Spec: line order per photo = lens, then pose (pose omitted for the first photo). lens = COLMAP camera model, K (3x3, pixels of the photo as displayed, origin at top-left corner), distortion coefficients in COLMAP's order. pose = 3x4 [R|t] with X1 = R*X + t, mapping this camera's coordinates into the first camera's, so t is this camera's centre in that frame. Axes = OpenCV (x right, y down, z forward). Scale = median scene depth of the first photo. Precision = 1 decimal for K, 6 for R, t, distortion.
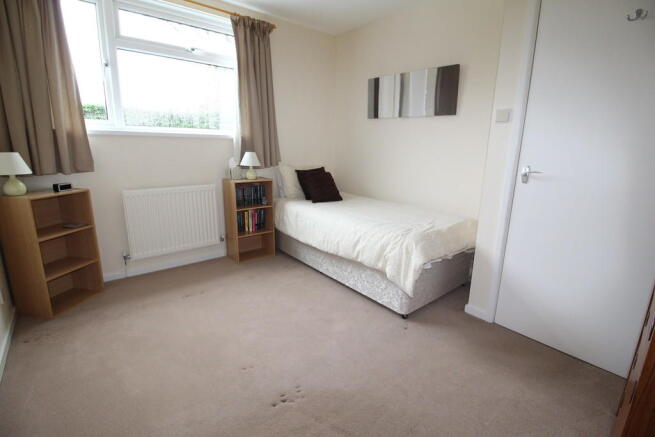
lens RADIAL K [[306.1, 0, 338.7], [0, 306.1, 208.0], [0, 0, 1]] dist [0.000458, -0.015242]
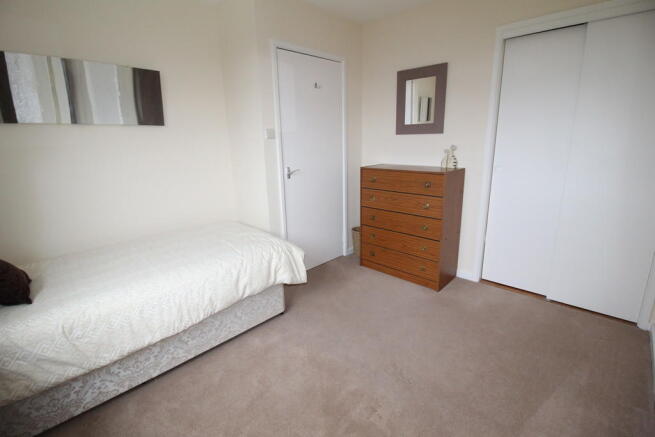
lens RADIAL K [[306.1, 0, 338.7], [0, 306.1, 208.0], [0, 0, 1]] dist [0.000458, -0.015242]
pose [[-0.113060, -0.238912, 0.964437, -0.624151], [0.220975, 0.940304, 0.258839, -0.193727], [-0.968704, 0.242381, -0.053517, 0.601138]]
